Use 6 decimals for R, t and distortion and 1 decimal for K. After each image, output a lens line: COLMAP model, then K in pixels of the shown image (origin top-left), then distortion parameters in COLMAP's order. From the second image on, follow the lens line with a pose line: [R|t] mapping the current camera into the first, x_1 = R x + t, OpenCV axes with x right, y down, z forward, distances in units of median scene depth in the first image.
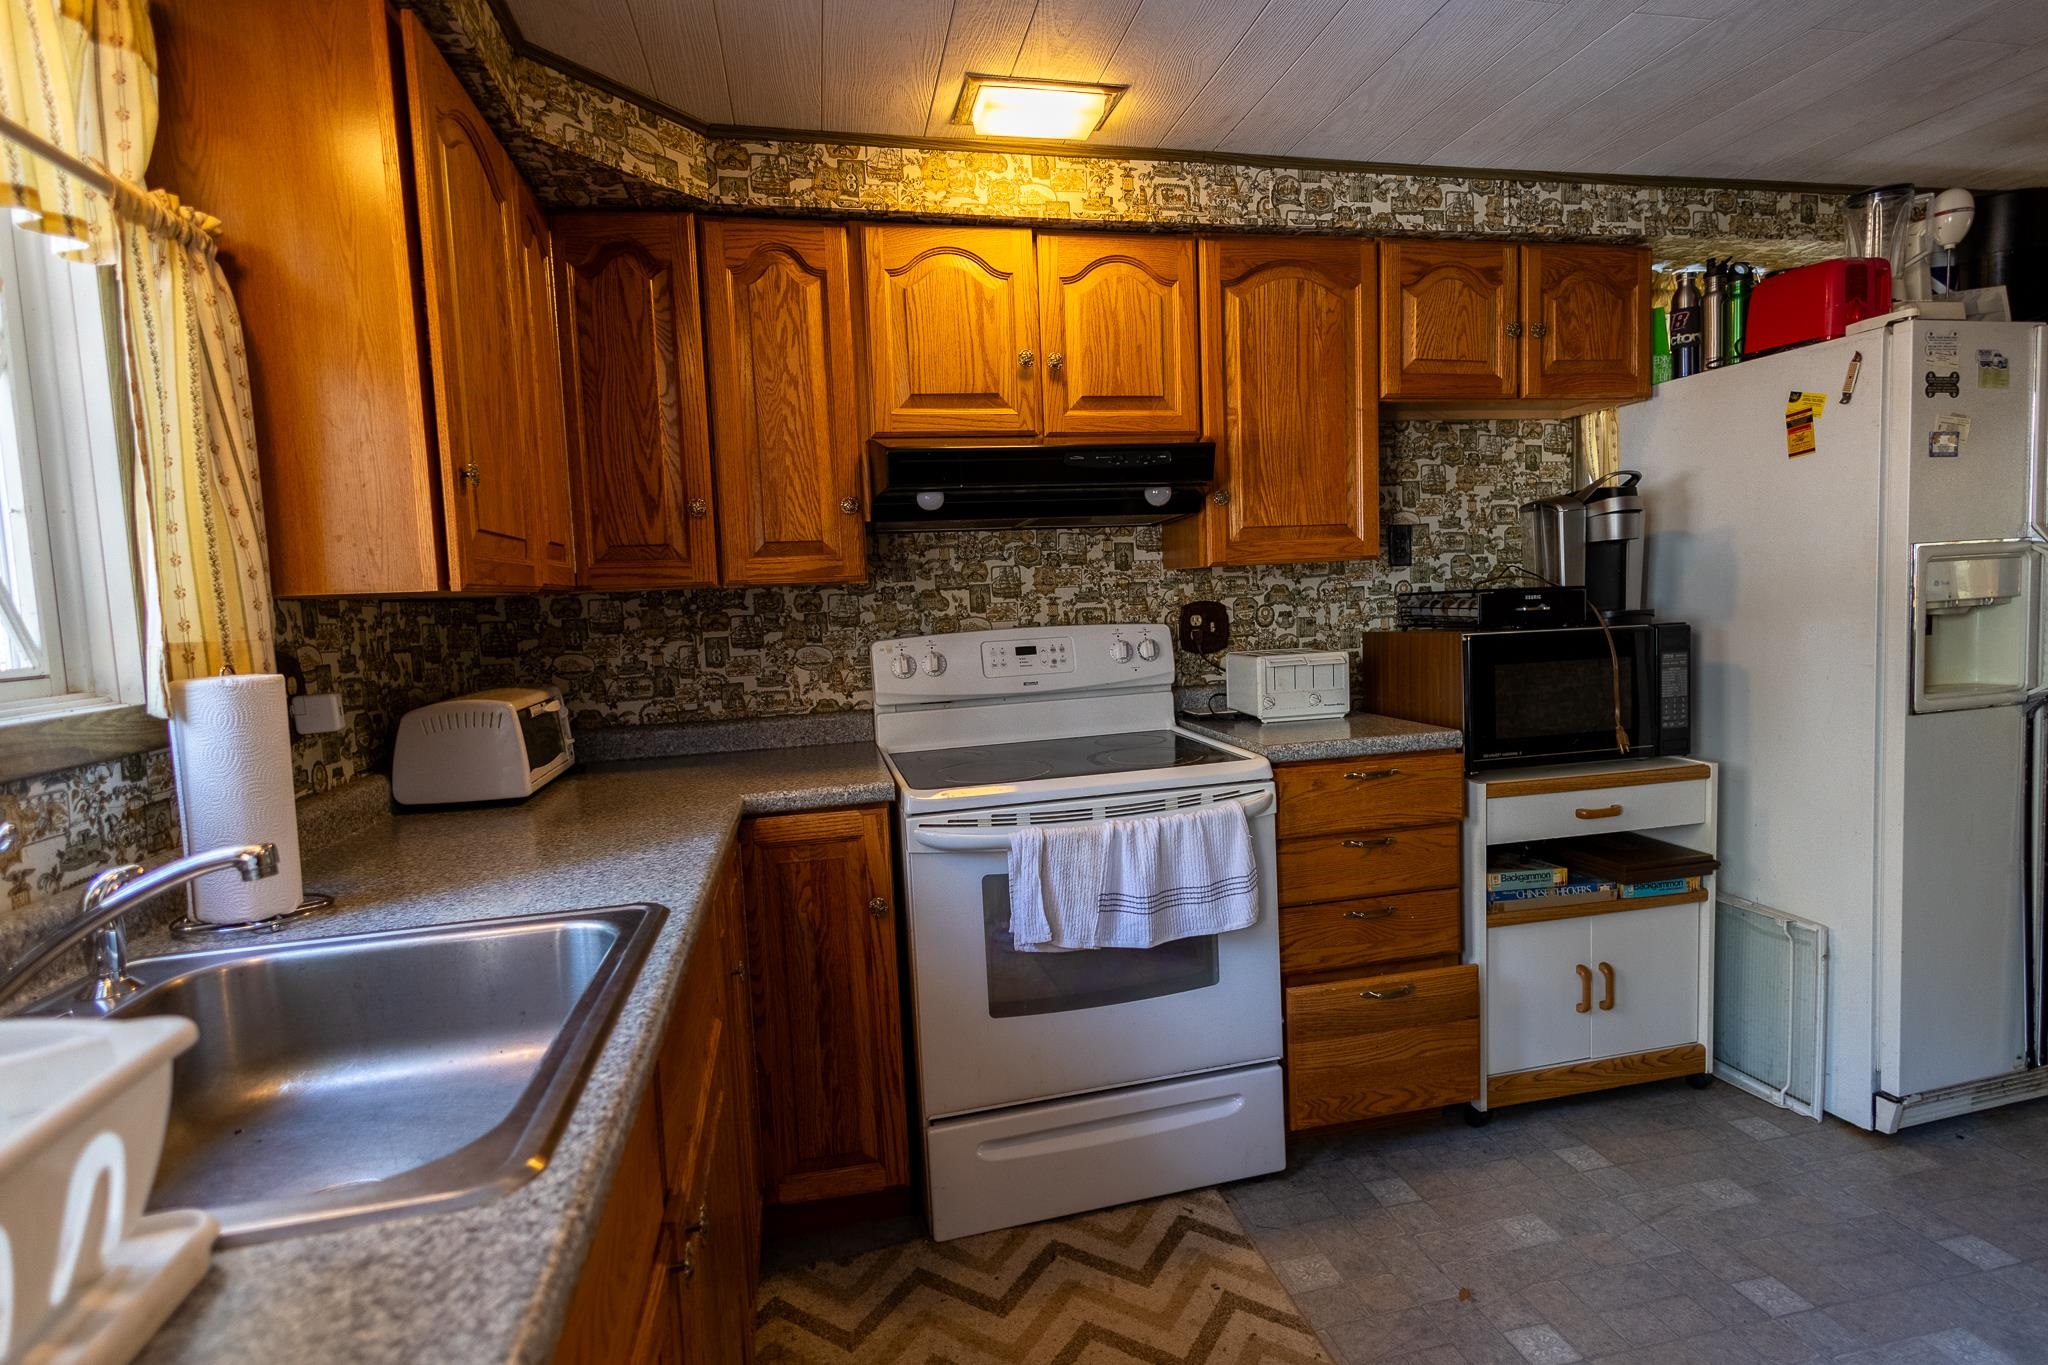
lens RADIAL K [[965.9, 0, 1024.9], [0, 965.9, 668.2], [0, 0, 1]] dist [0.015954, -0.004512]
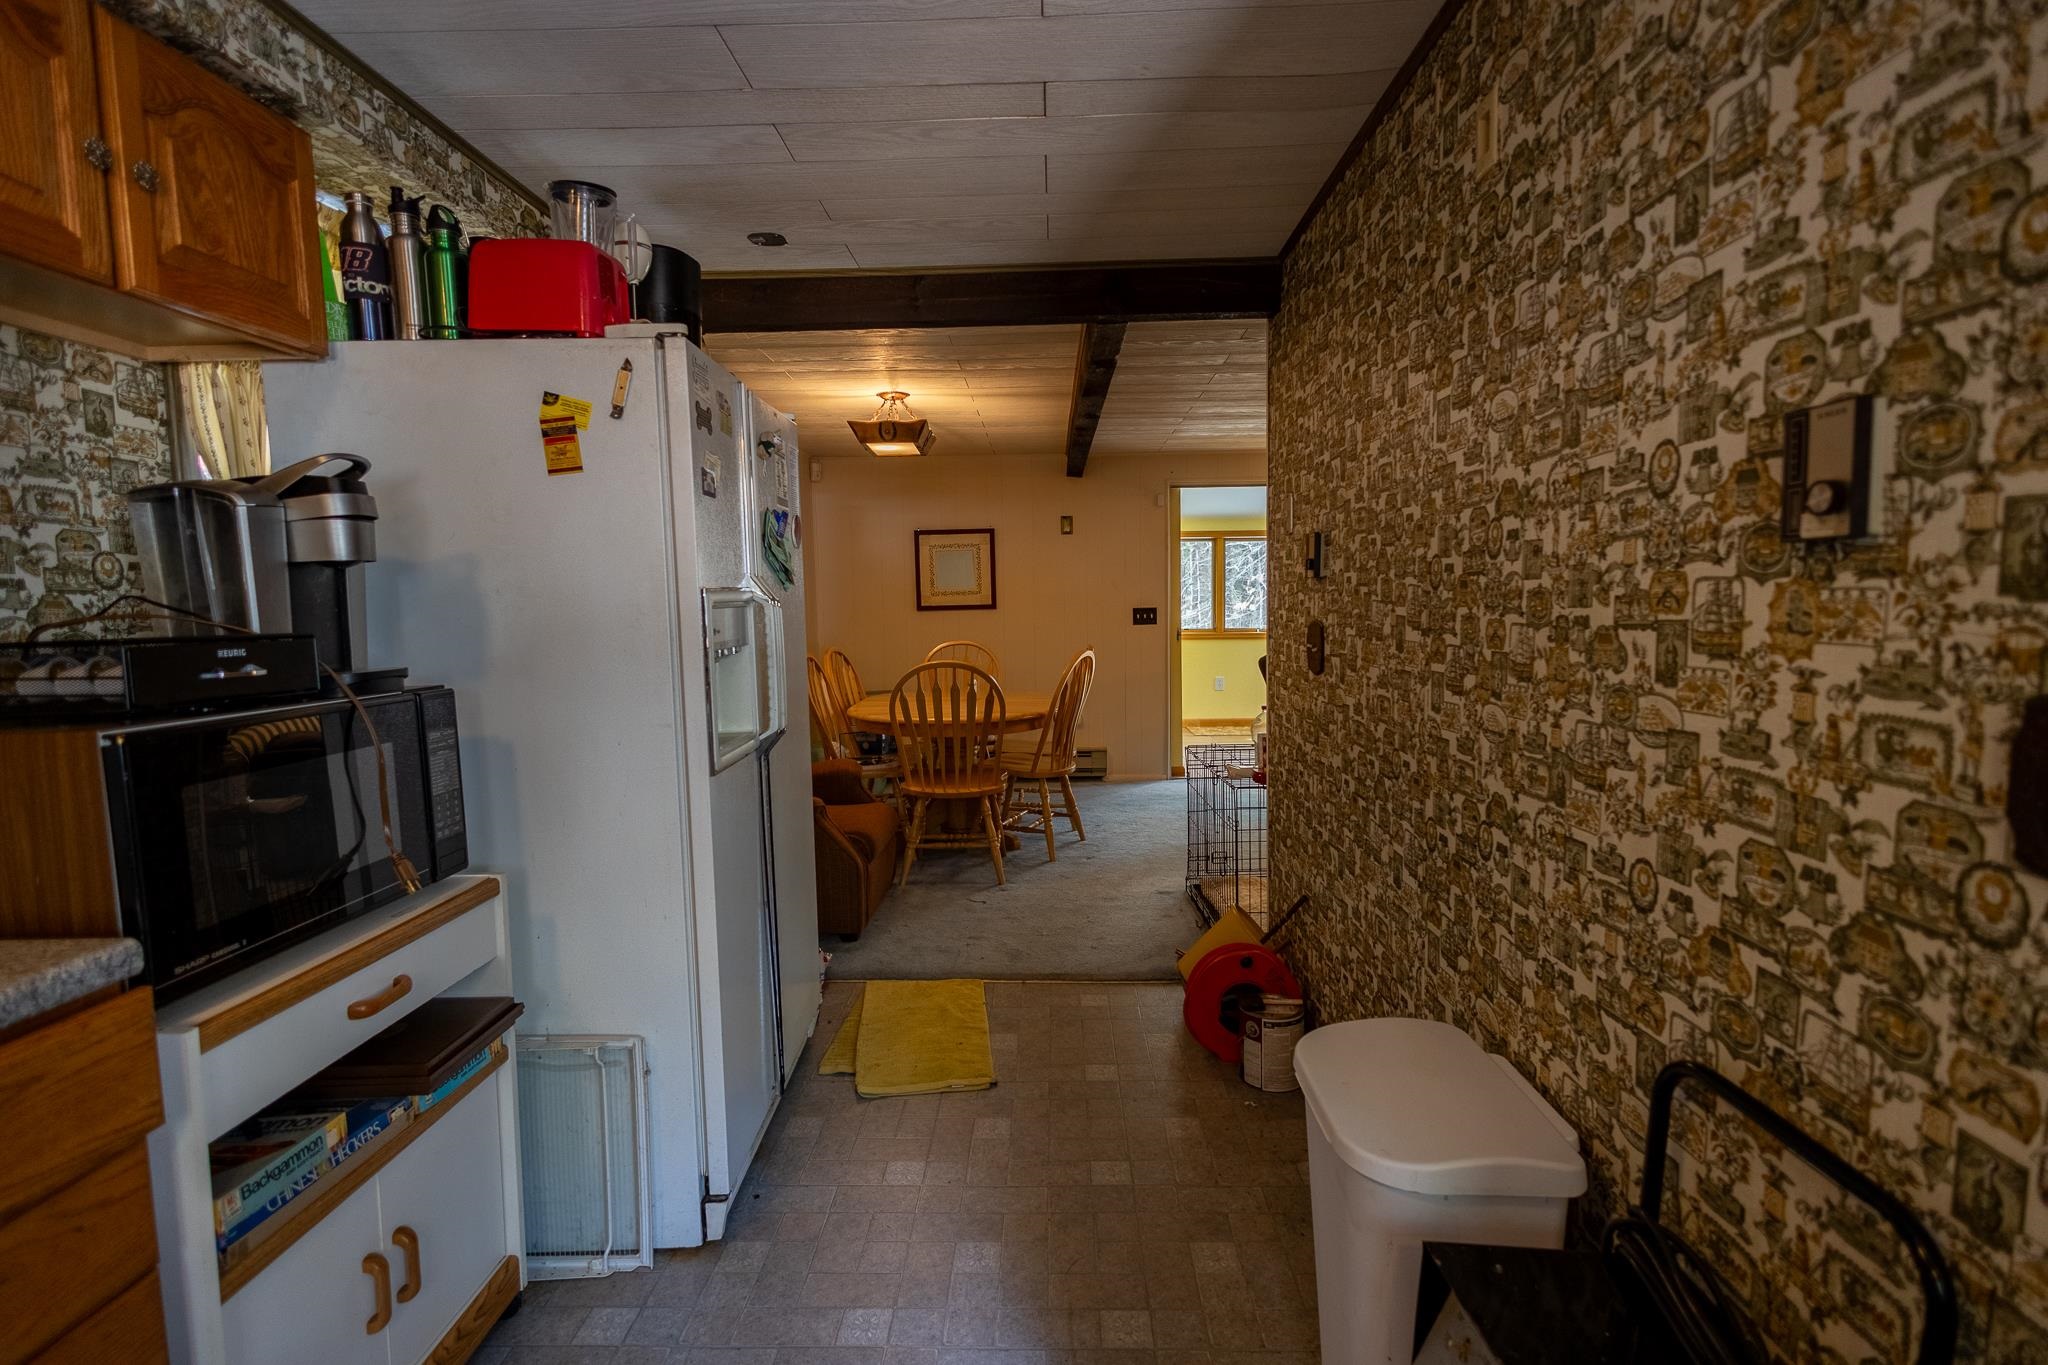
lens RADIAL K [[965.9, 0, 1025.3], [0, 965.9, 680.2], [0, 0, 1]] dist [0.015954, -0.004512]
pose [[0.207759, -0.044152, 0.977183, 0.075817], [0.083569, 0.996130, 0.027241, -0.034425], [-0.974604, 0.076002, 0.210644, 0.436934]]
